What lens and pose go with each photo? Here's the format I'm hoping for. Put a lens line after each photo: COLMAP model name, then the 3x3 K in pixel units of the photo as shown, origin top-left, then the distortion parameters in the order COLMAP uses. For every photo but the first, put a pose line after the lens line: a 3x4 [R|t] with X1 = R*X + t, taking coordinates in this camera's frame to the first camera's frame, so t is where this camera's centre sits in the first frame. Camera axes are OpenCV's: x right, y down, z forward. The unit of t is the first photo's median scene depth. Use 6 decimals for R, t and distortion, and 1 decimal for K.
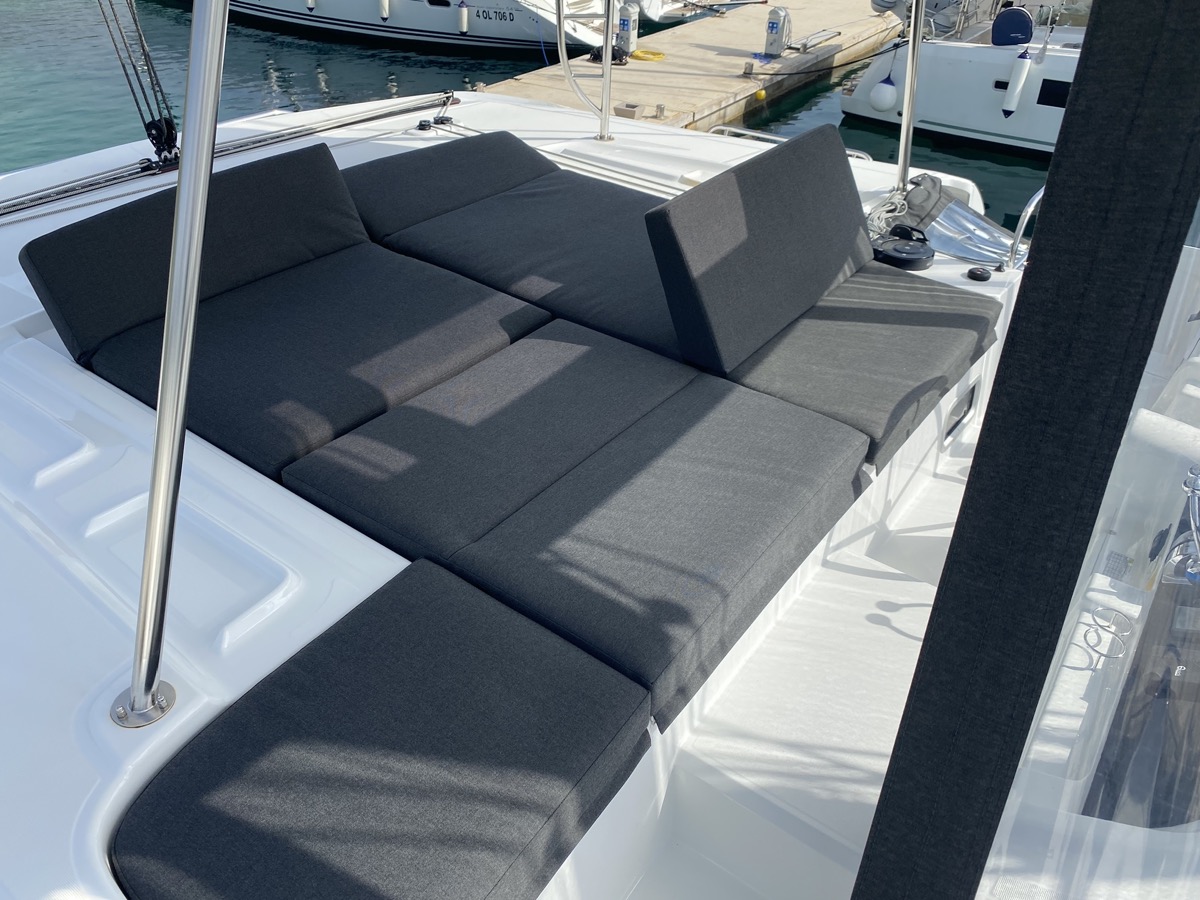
lens RADIAL K [[917.3, 0, 587.6], [0, 917.3, 456.7], [0, 0, 1]] dist [0.046134, -0.058875]
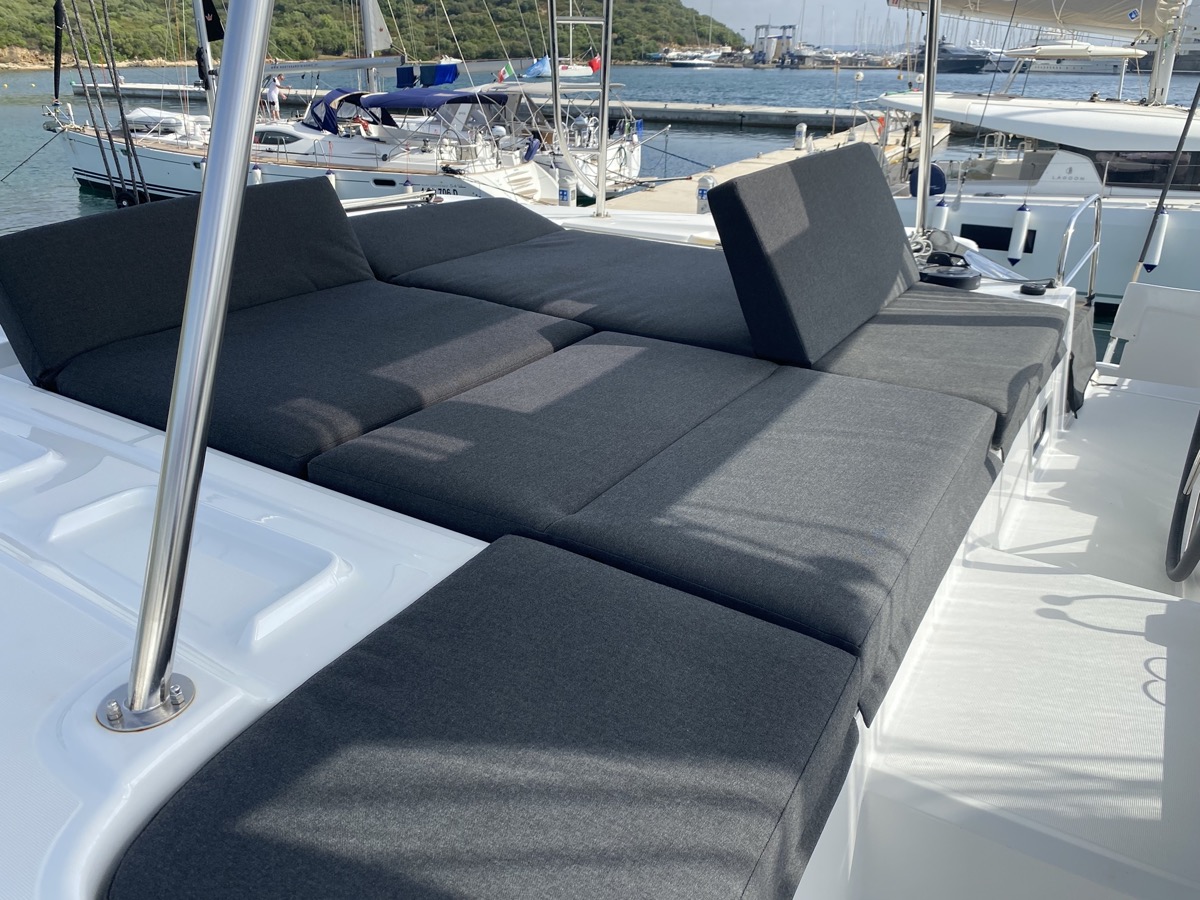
lens RADIAL K [[917.3, 0, 602.0], [0, 917.3, 422.0], [0, 0, 1]] dist [0.046134, -0.058875]
pose [[0.995875, -0.031216, 0.085195, -0.129138], [0.048916, 0.975532, -0.214346, 0.147741], [-0.076419, 0.217629, 0.973035, 0.174988]]
